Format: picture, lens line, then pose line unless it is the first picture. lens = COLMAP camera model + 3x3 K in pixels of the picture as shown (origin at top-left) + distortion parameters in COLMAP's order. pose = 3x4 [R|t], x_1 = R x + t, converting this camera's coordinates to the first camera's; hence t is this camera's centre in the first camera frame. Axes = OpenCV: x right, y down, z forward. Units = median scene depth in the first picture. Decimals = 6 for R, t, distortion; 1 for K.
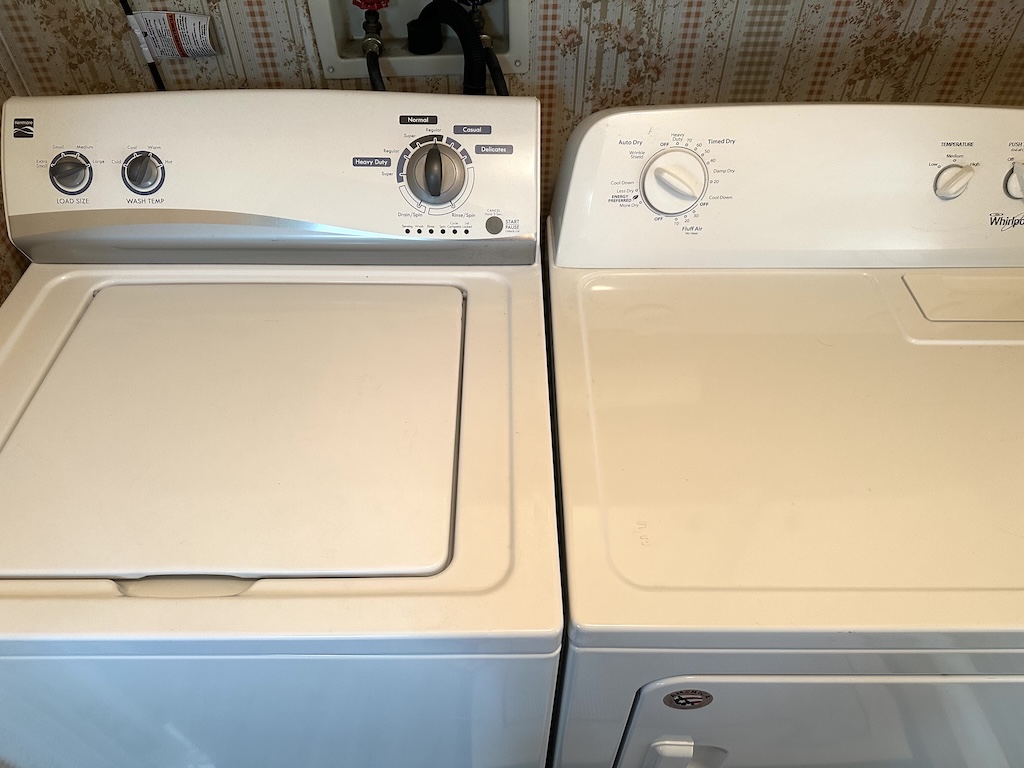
lens RADIAL K [[722.6, 0, 515.2], [0, 722.6, 388.0], [0, 0, 1]] dist [0.040901, -0.044723]
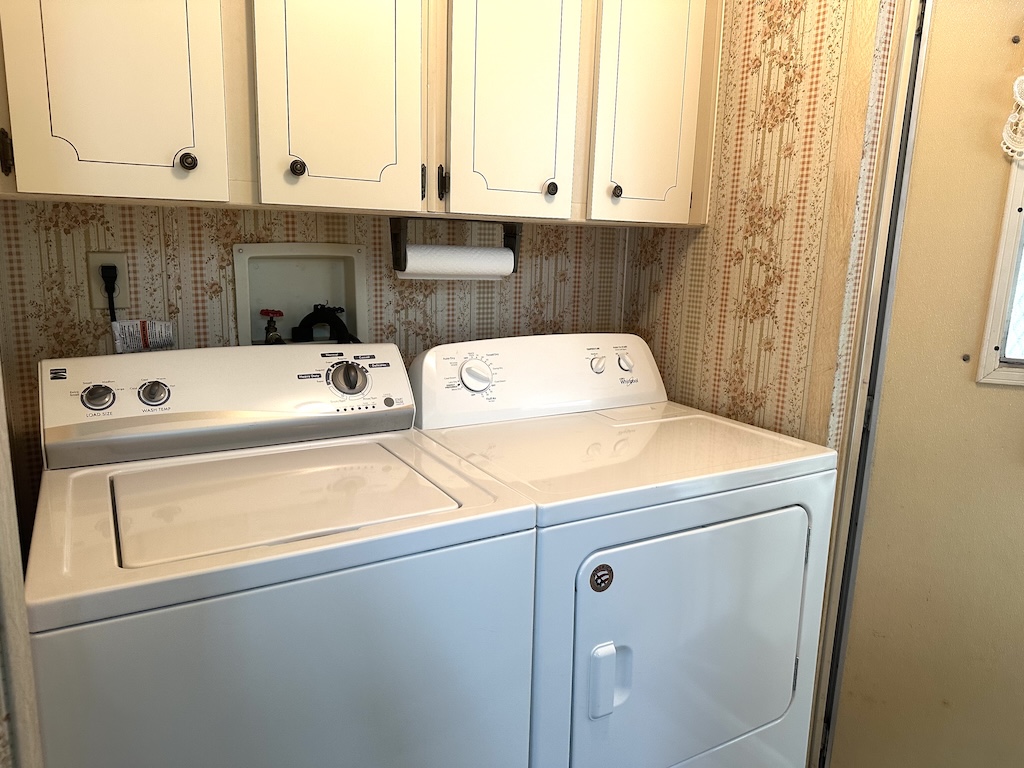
lens RADIAL K [[695.7, 0, 510.6], [0, 695.7, 392.4], [0, 0, 1]] dist [0.142640, -0.194435]
pose [[0.874510, -0.086552, 0.477222, -0.532971], [0.337931, 0.814530, -0.471532, 0.594991], [-0.347900, 0.573628, 0.741564, -0.309547]]
